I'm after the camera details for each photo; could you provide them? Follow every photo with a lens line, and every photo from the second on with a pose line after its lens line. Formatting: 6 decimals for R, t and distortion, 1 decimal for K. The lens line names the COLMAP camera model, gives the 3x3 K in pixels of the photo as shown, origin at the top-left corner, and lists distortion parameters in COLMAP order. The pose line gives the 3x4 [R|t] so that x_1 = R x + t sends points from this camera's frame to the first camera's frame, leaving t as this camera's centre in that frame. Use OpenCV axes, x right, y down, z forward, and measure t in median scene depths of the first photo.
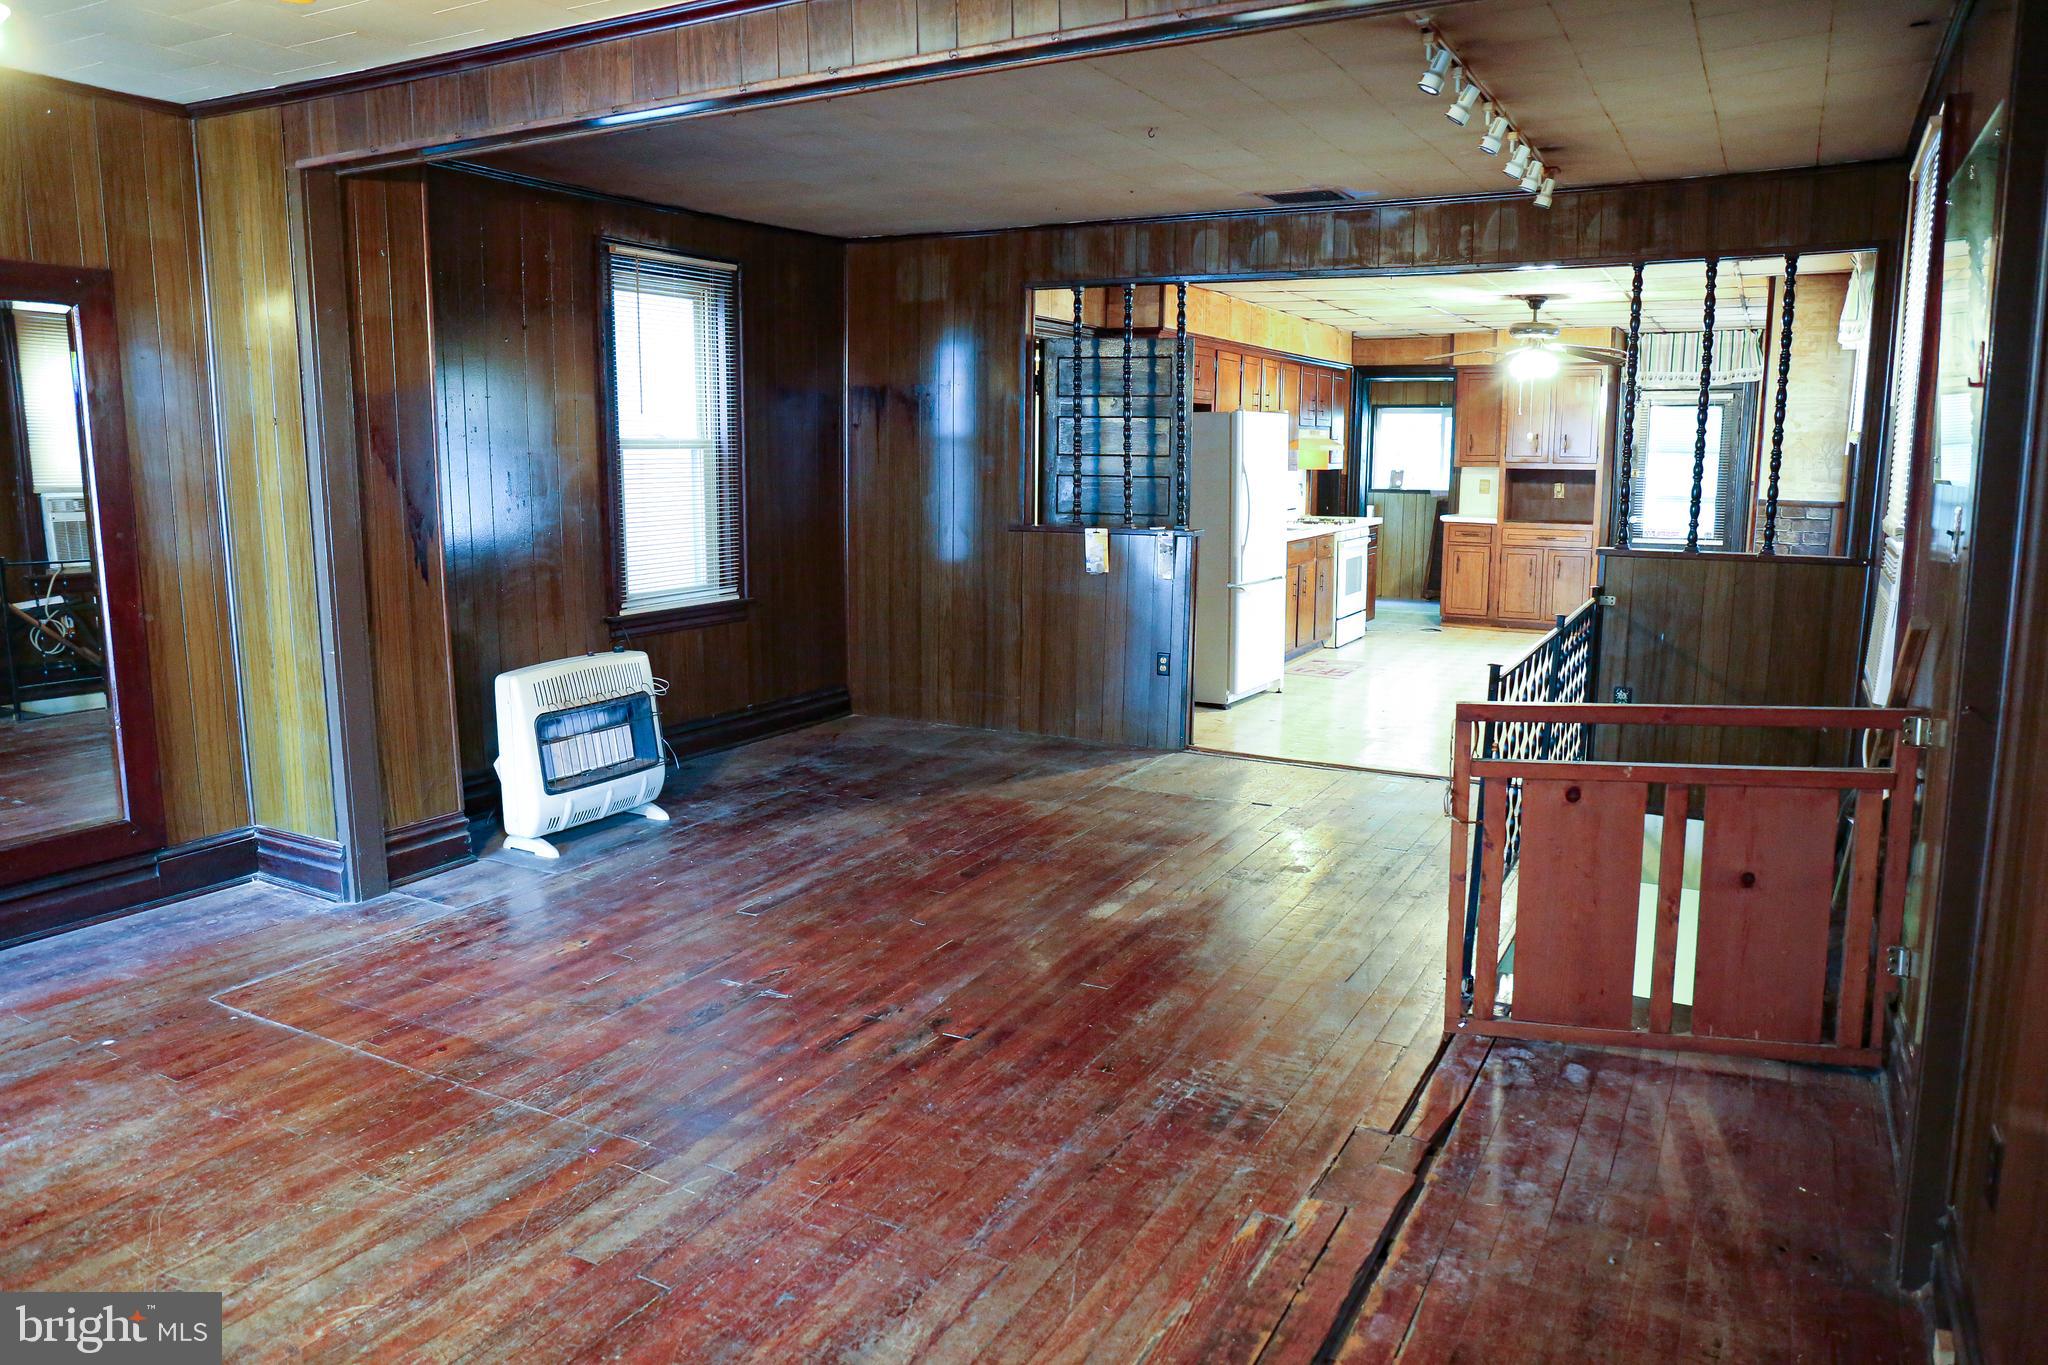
lens RADIAL K [[1390.9, 0, 1006.9], [0, 1390.9, 674.9], [0, 0, 1]] dist [-0.113291, 0.088029]
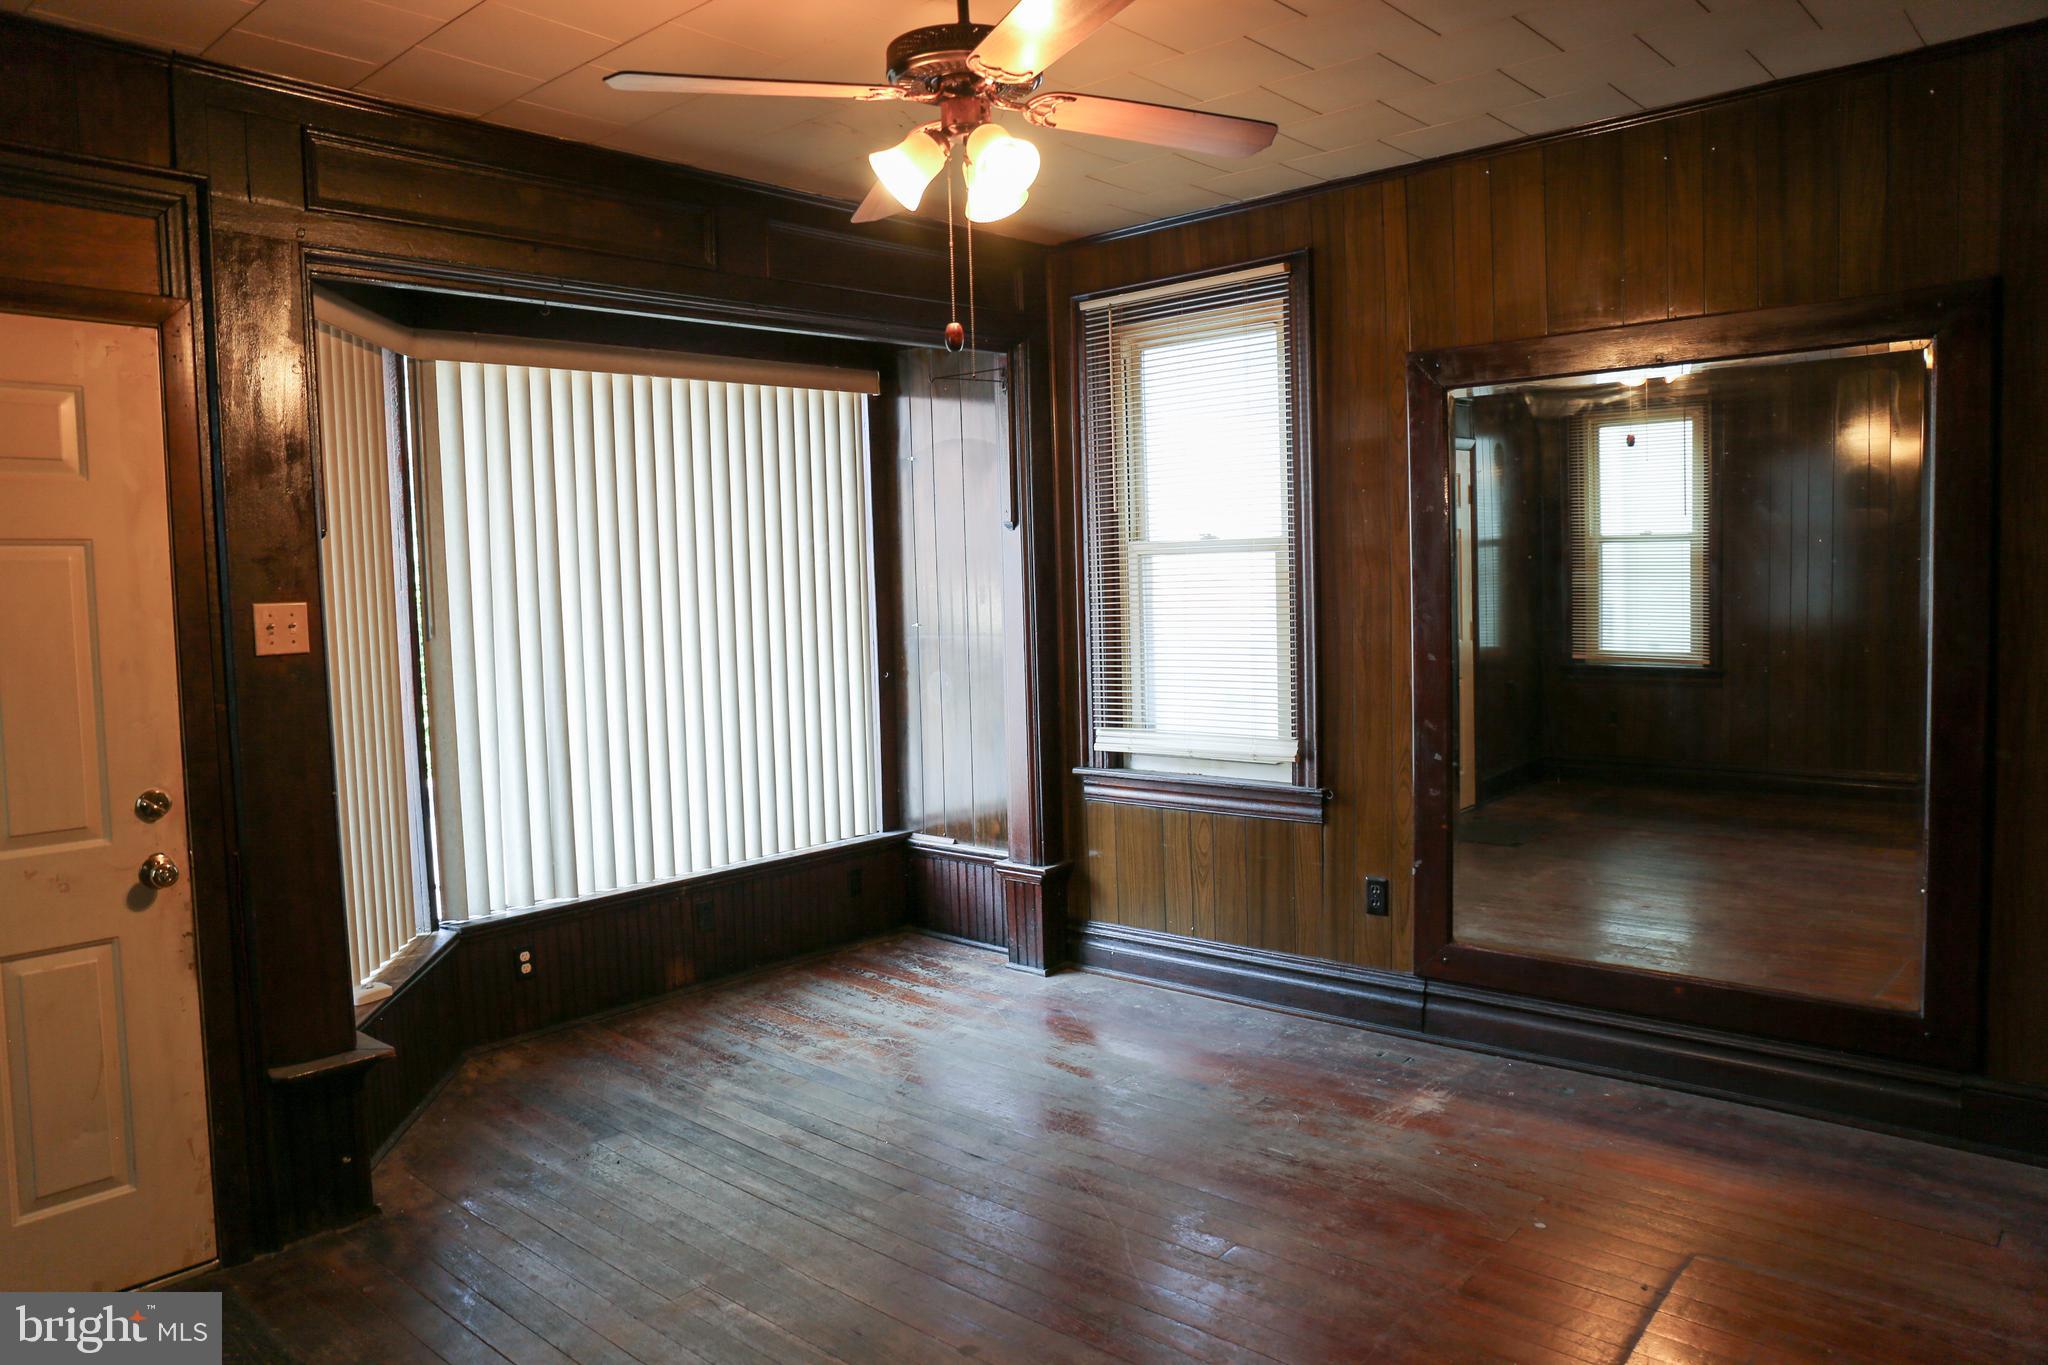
lens RADIAL K [[1344.5, 0, 1027.0], [0, 1344.5, 653.1], [0, 0, 1]] dist [-0.107568, 0.036024]
pose [[-0.192927, 0.063055, -0.979185, 0.061107], [-0.128841, 0.987665, 0.088986, -0.039085], [0.972717, 0.143327, -0.182423, 0.252762]]
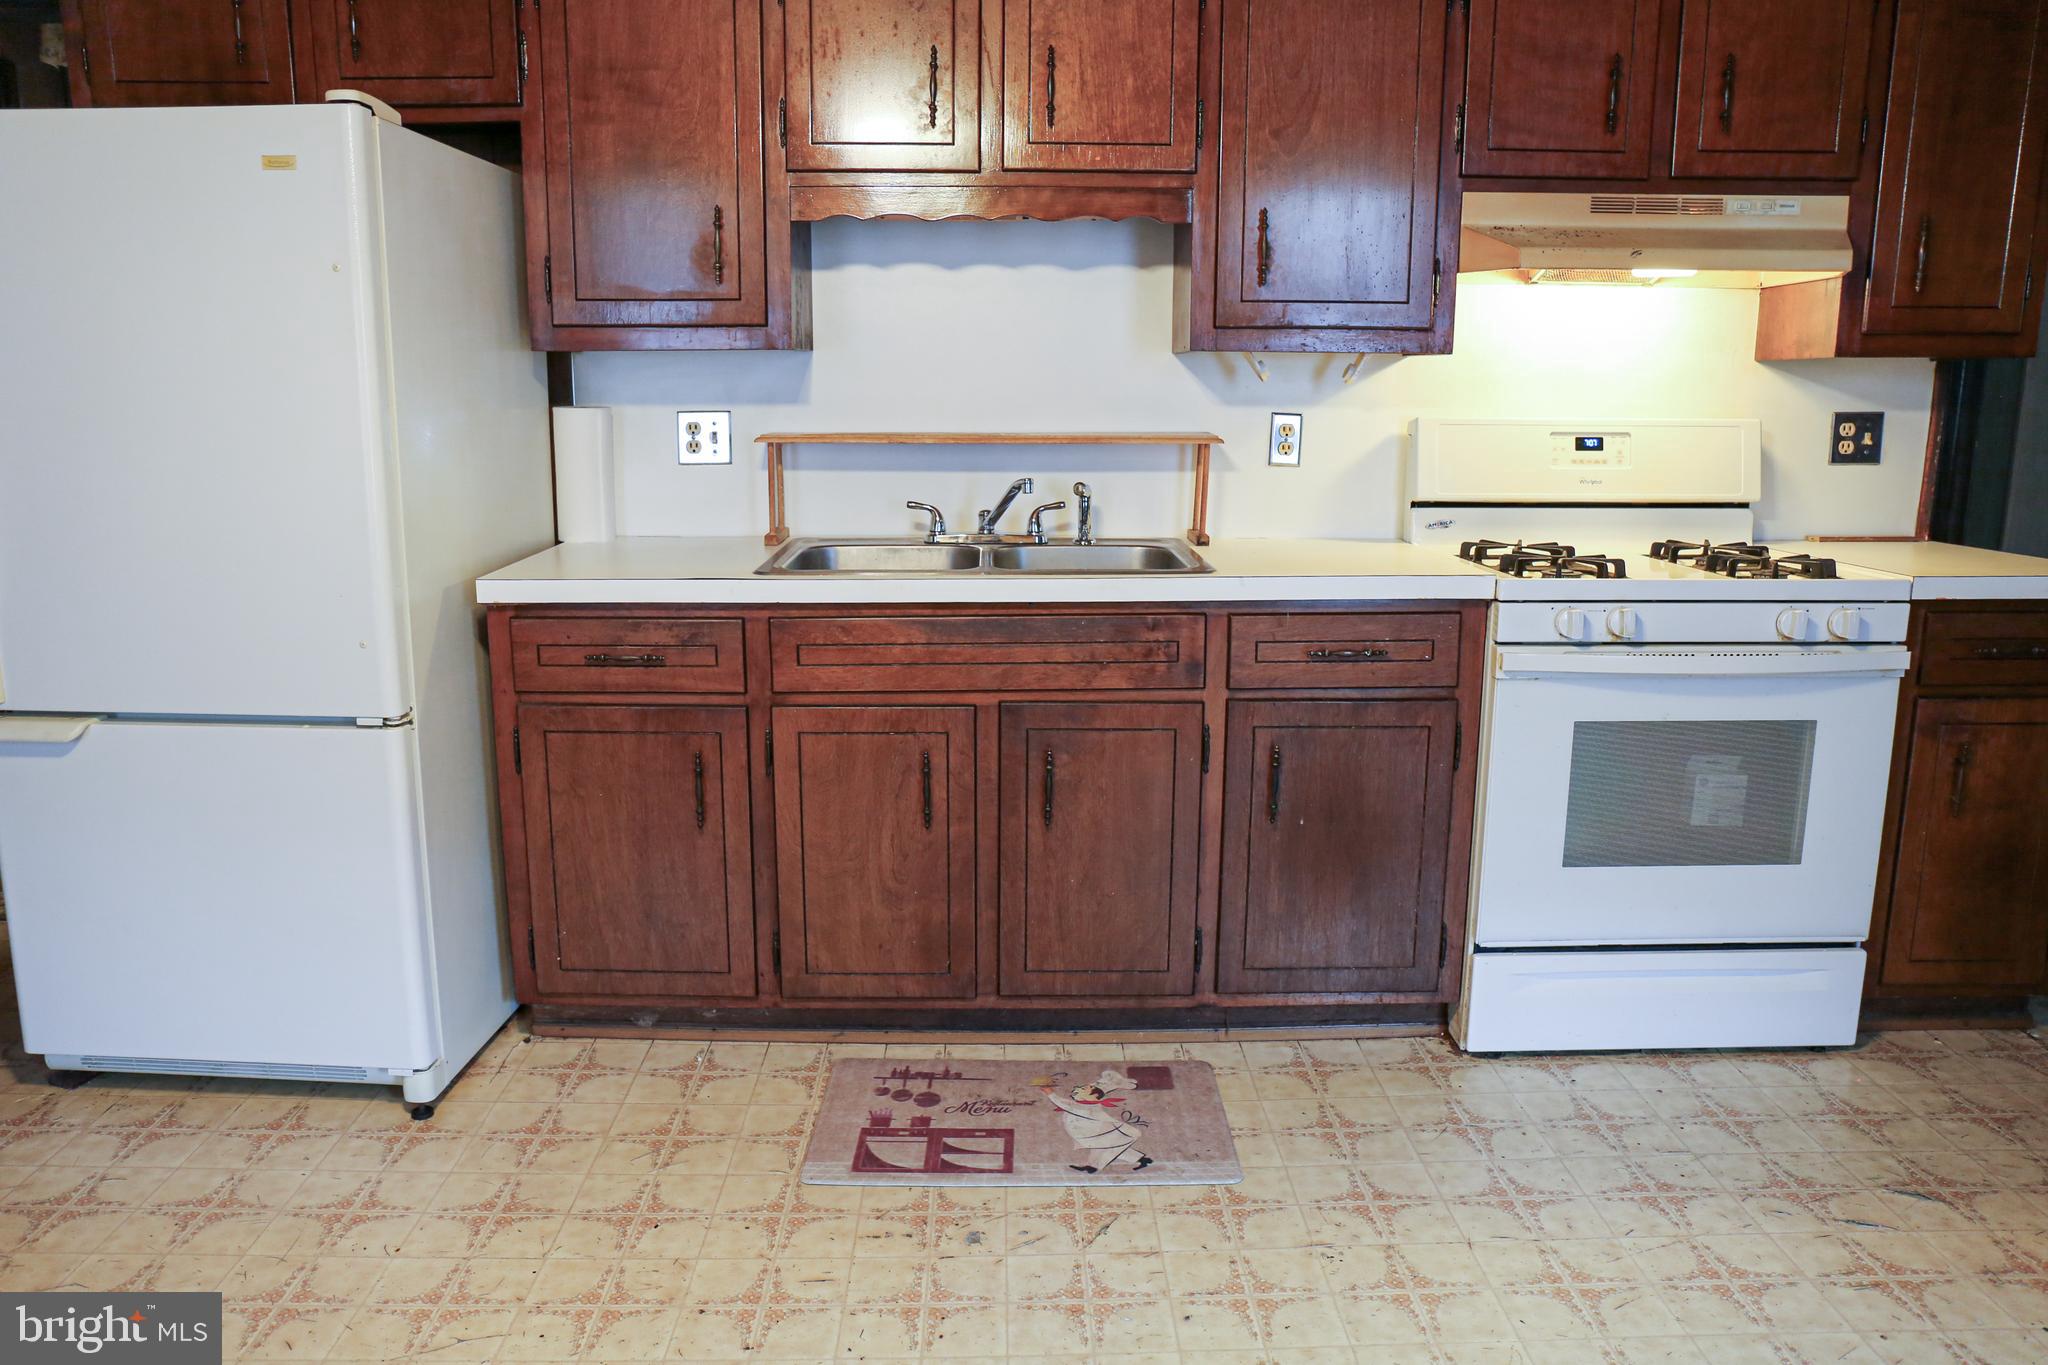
lens RADIAL K [[1424.4, 0, 995.5], [0, 1424.4, 674.0], [0, 0, 1]] dist [-0.114041, 0.092205]
pose [[0.491582, 0.170366, -0.854004, 0.393272], [-0.142195, 0.983218, 0.114293, -0.102521], [0.859144, 0.065251, 0.507557, 0.771286]]
